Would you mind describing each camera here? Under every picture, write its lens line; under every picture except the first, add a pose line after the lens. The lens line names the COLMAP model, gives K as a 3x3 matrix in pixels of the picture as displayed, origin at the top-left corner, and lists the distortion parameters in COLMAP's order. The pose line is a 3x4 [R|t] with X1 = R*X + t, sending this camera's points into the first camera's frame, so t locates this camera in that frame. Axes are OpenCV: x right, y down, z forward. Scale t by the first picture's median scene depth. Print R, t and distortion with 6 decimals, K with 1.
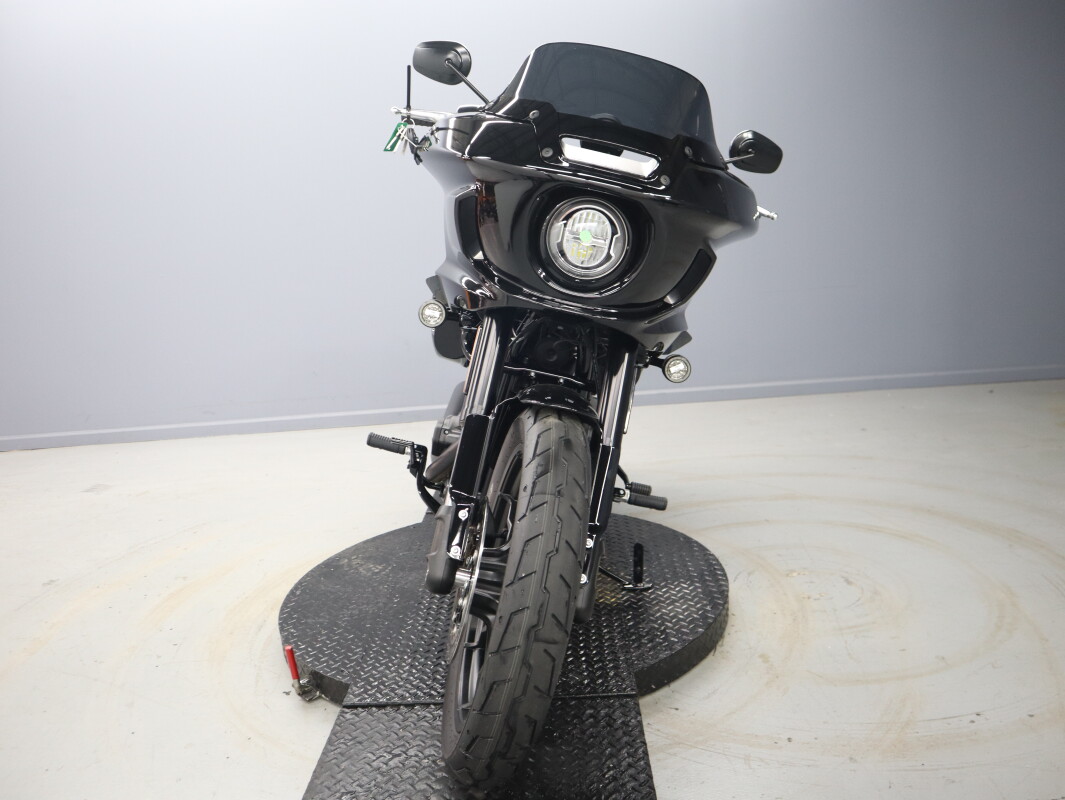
lens RADIAL K [[830.3, 0, 530.0], [0, 830.3, 405.1], [0, 0, 1]] dist [-0.119165, 0.074556]
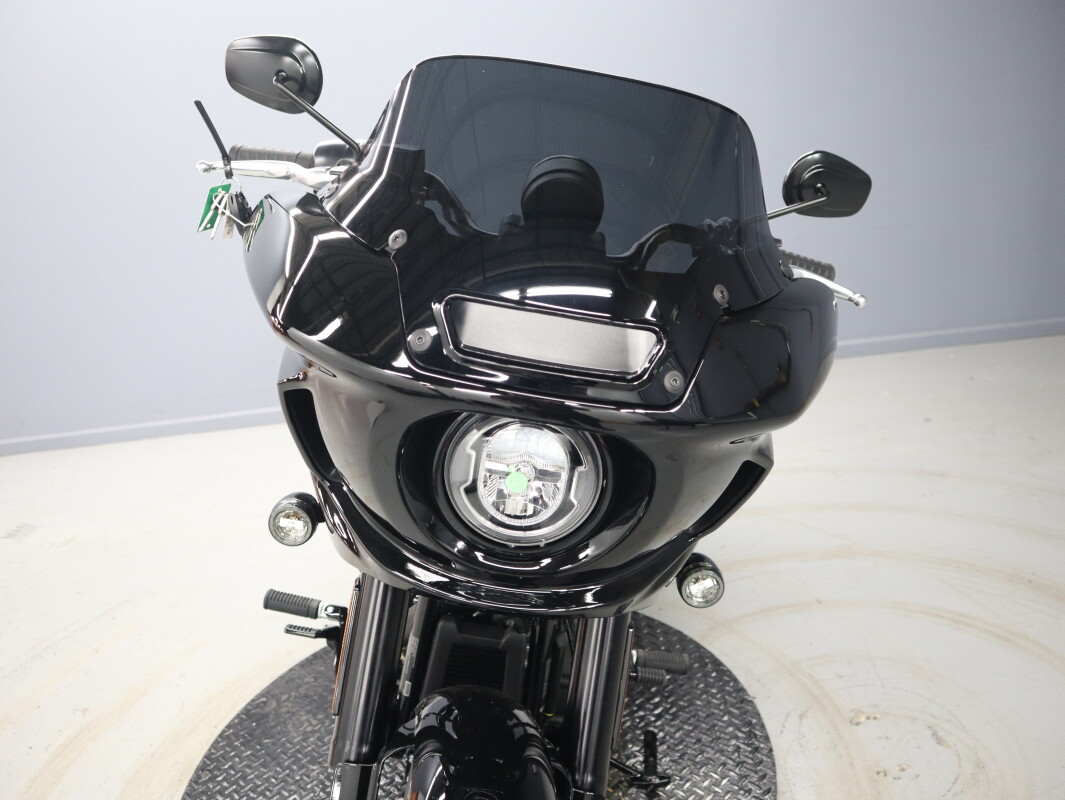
lens RADIAL K [[830.3, 0, 530.0], [0, 830.3, 405.1], [0, 0, 1]] dist [-0.119165, 0.074556]
pose [[0.998469, -0.047291, -0.028683, 0.074189], [0.050854, 0.988863, 0.139869, -0.259951], [0.021749, -0.141113, 0.989755, 0.409158]]
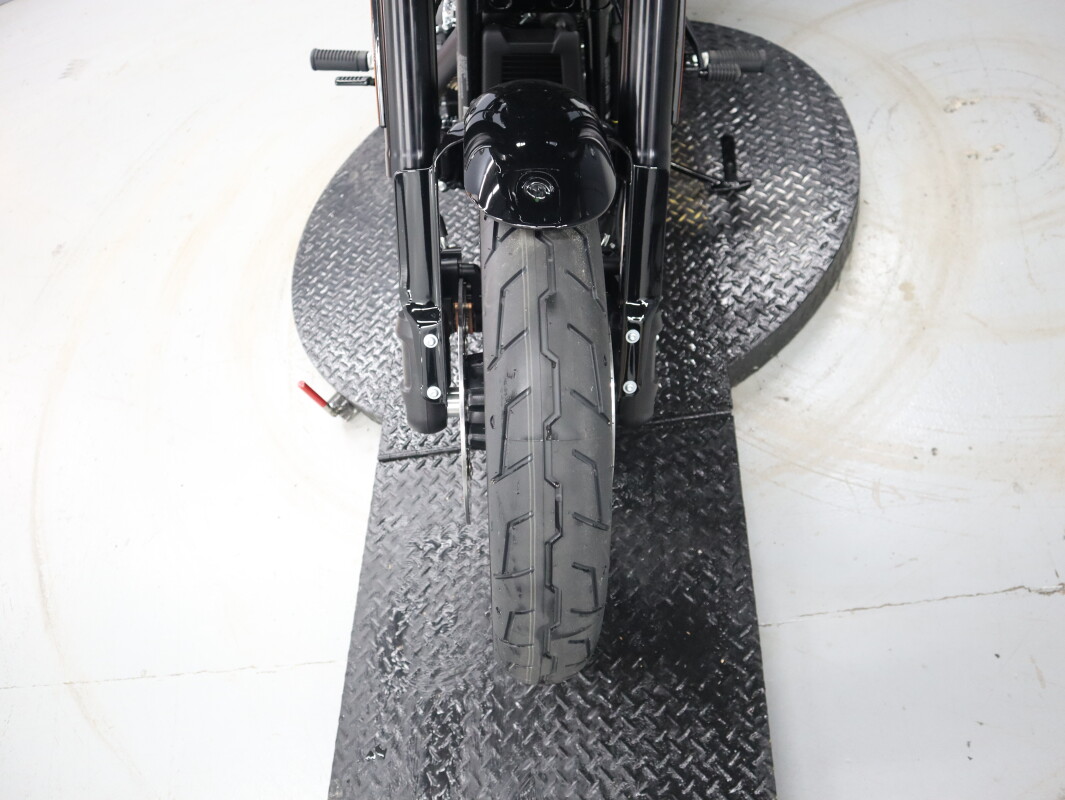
lens RADIAL K [[830.3, 0, 530.0], [0, 830.3, 405.1], [0, 0, 1]] dist [-0.119165, 0.074556]
pose [[0.973219, -0.121707, -0.195018, 0.092392], [0.222461, 0.712406, 0.665574, -0.197312], [0.057928, -0.691133, 0.720402, 0.410258]]
